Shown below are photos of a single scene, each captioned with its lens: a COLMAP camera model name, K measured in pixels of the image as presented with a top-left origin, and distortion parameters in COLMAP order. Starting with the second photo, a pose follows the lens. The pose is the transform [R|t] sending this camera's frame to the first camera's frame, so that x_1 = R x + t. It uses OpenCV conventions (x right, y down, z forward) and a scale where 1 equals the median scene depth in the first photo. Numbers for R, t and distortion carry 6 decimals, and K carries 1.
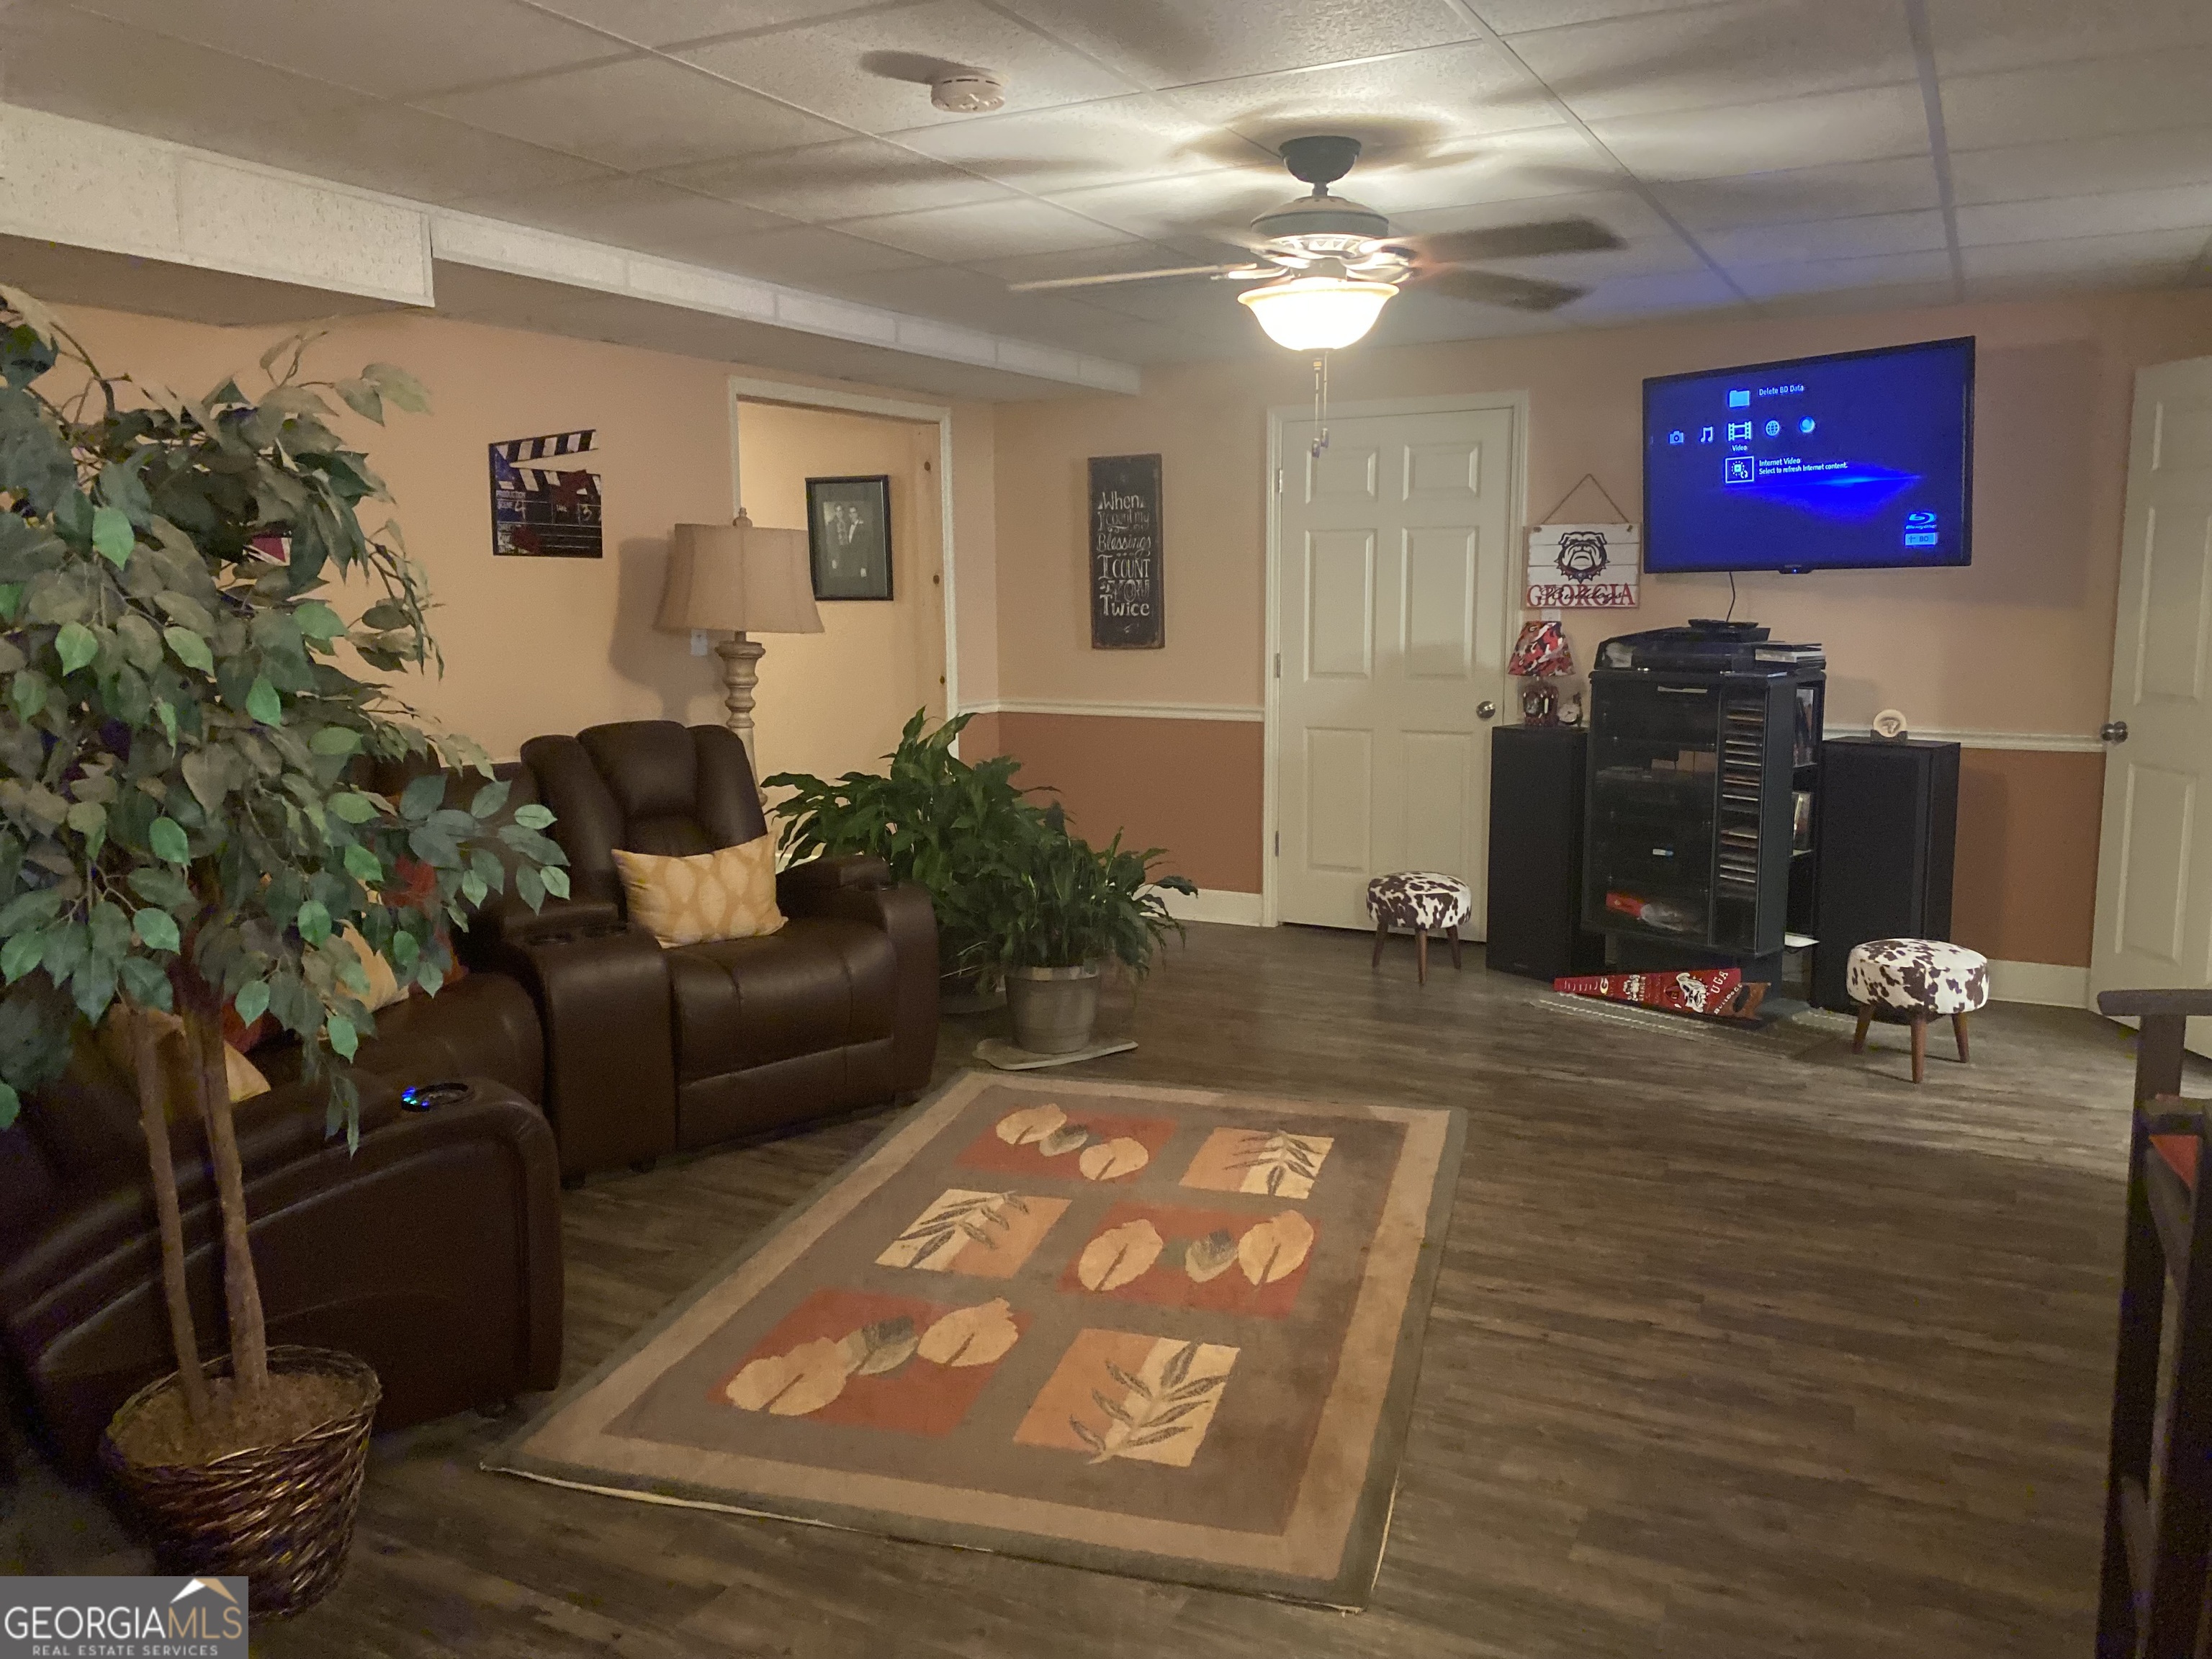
lens RADIAL K [[1704.8, 0, 1106.0], [0, 1704.8, 829.5], [0, 0, 1]] dist [-0.001904, -0.000735]
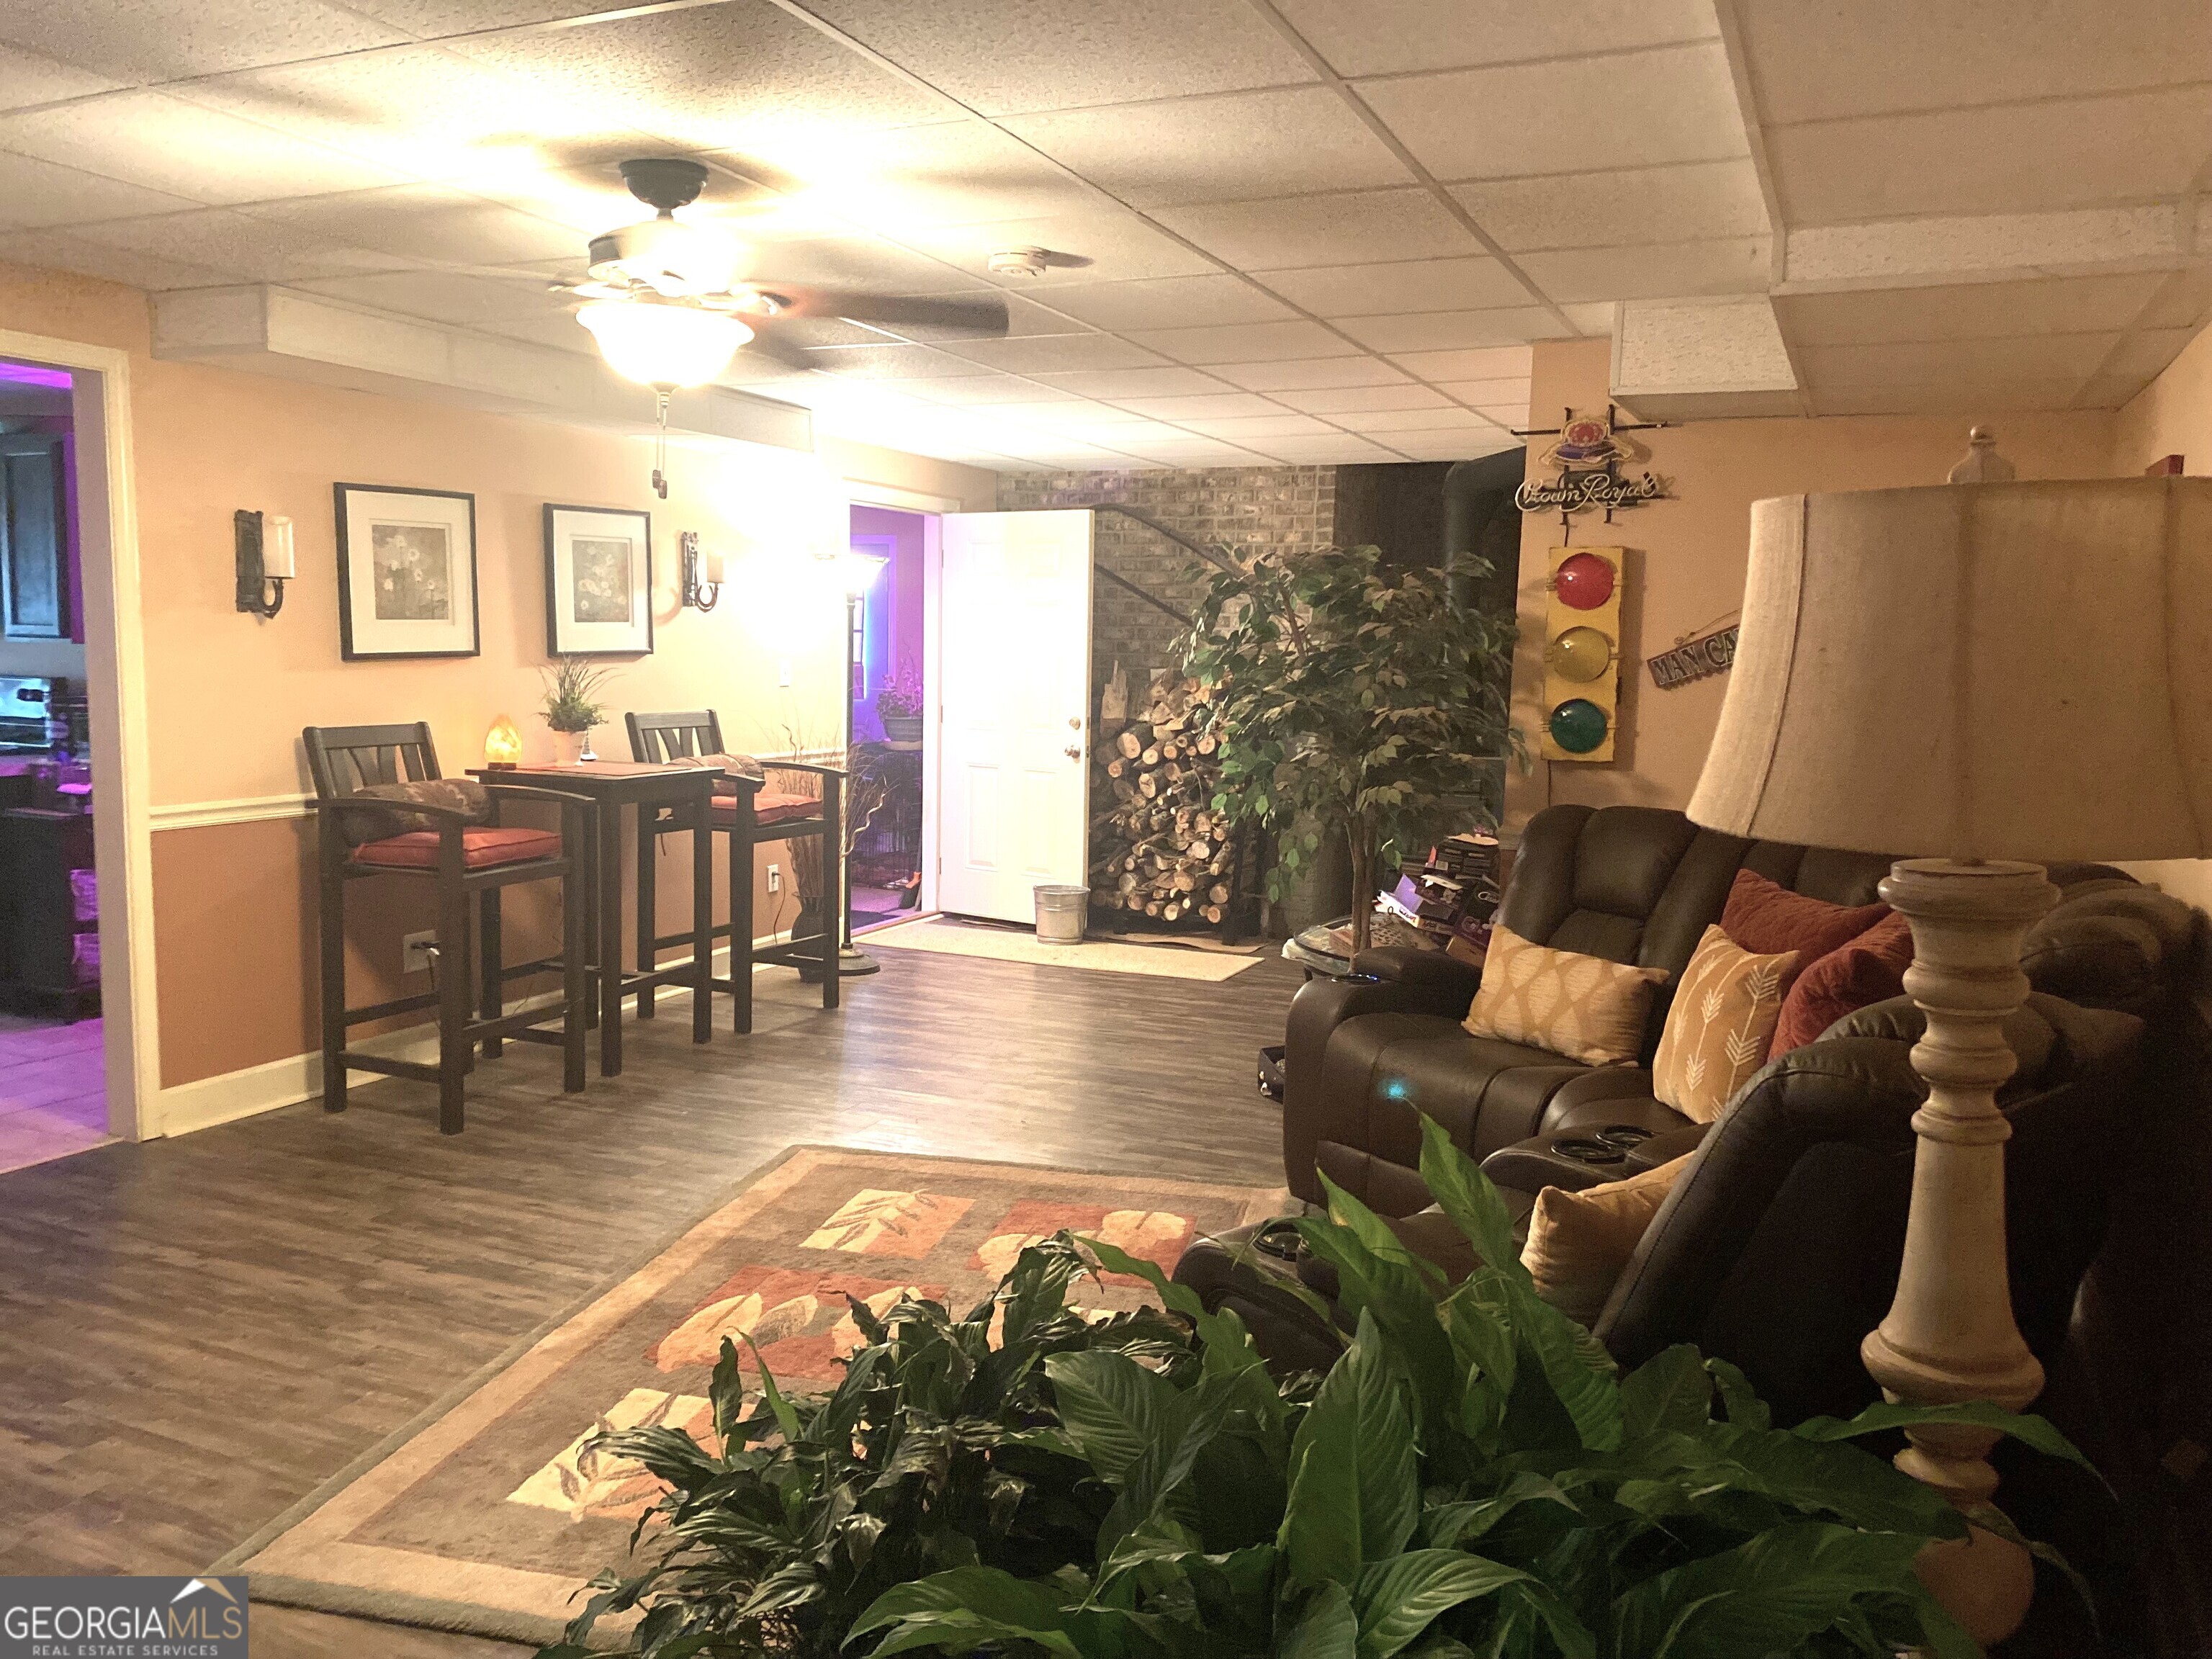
lens RADIAL K [[1704.8, 0, 1106.0], [0, 1704.8, 829.5], [0, 0, 1]] dist [-0.001904, -0.000735]
pose [[-0.998231, -0.011237, -0.058379, -0.069995], [-0.025938, 0.965905, 0.257595, -0.317982], [0.053494, 0.258654, -0.964488, 2.143359]]
